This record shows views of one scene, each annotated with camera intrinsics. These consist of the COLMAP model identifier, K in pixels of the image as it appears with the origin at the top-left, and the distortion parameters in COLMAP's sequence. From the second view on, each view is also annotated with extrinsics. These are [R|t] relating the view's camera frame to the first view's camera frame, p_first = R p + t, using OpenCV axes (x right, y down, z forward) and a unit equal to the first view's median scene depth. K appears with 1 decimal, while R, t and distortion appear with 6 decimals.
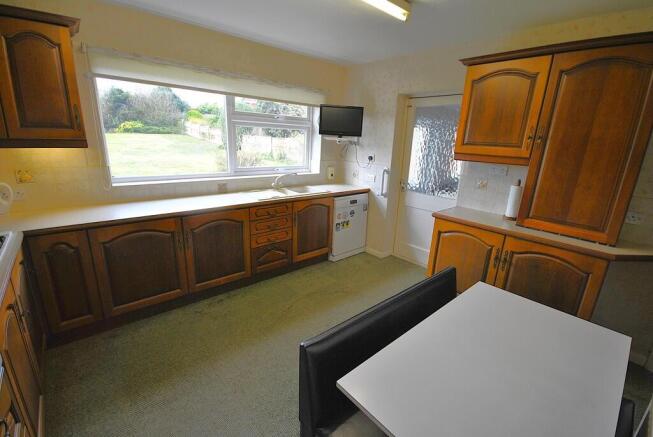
lens RADIAL K [[287.7, 0, 330.1], [0, 287.7, 219.1], [0, 0, 1]] dist [-0.000315, -0.000062]
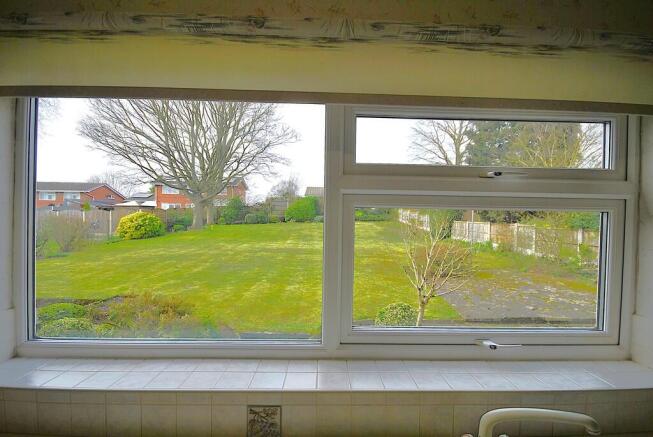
lens RADIAL K [[295.5, 0, 327.4], [0, 295.5, 219.8], [0, 0, 1]] dist [0.000770, 0.000069]
pose [[0.763397, -0.019849, -0.645624, -0.032590], [-0.163935, 0.960847, -0.223380, -0.056320], [0.624780, 0.276368, 0.730254, 0.182450]]
